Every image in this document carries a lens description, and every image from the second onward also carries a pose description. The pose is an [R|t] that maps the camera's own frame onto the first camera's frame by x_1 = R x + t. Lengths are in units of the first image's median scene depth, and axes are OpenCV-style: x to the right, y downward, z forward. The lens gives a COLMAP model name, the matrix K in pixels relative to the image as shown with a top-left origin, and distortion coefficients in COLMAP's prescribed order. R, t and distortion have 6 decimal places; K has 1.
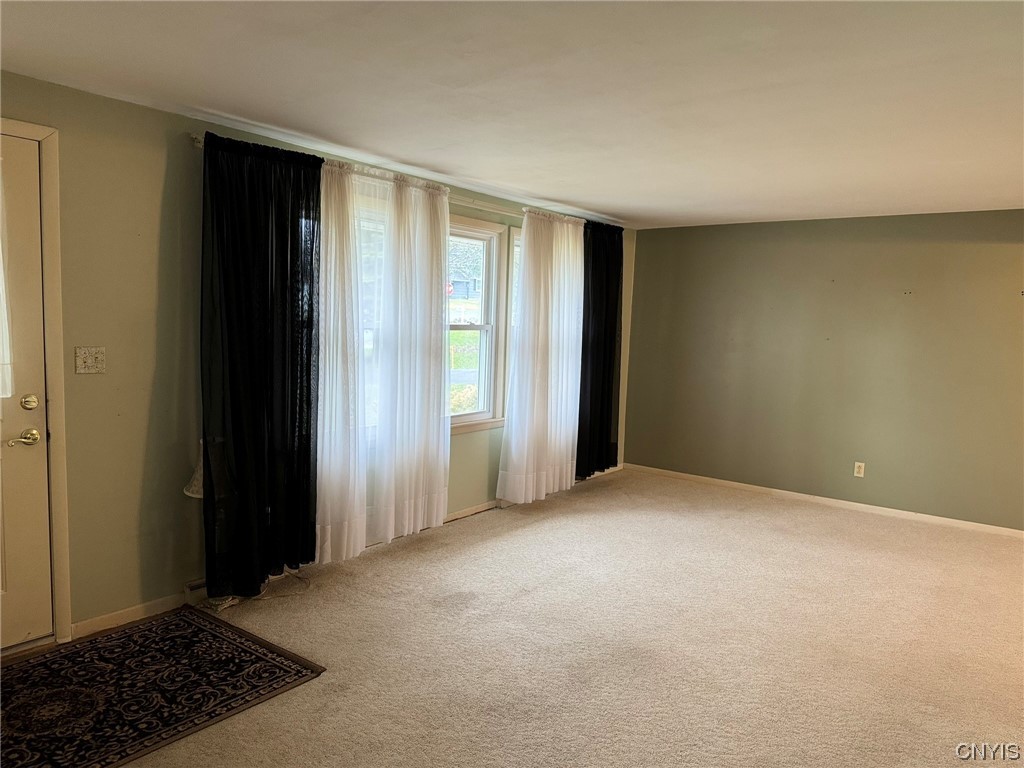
lens RADIAL K [[712.7, 0, 516.1], [0, 712.7, 383.7], [0, 0, 1]] dist [0.024002, -0.029218]
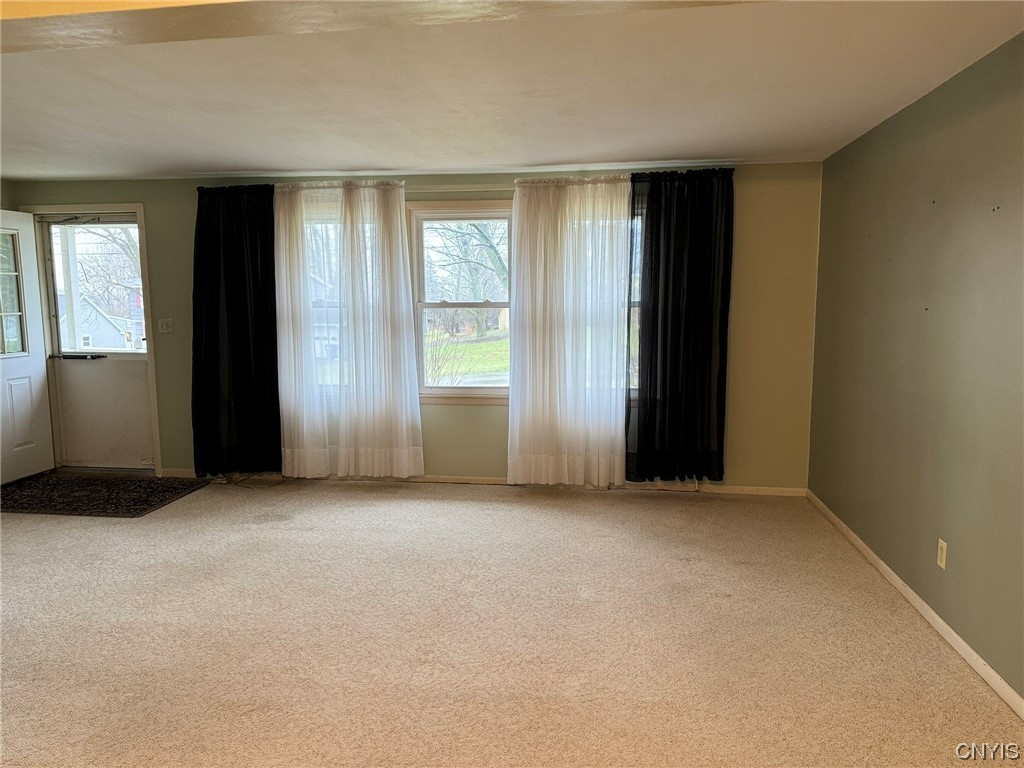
lens RADIAL K [[712.7, 0, 515.3], [0, 712.7, 385.0], [0, 0, 1]] dist [0.024002, -0.029218]
pose [[0.501280, 0.067521, -0.862647, 0.995060], [-0.059743, 0.997272, 0.043342, -0.010630], [0.863220, 0.029811, 0.503947, 0.592540]]
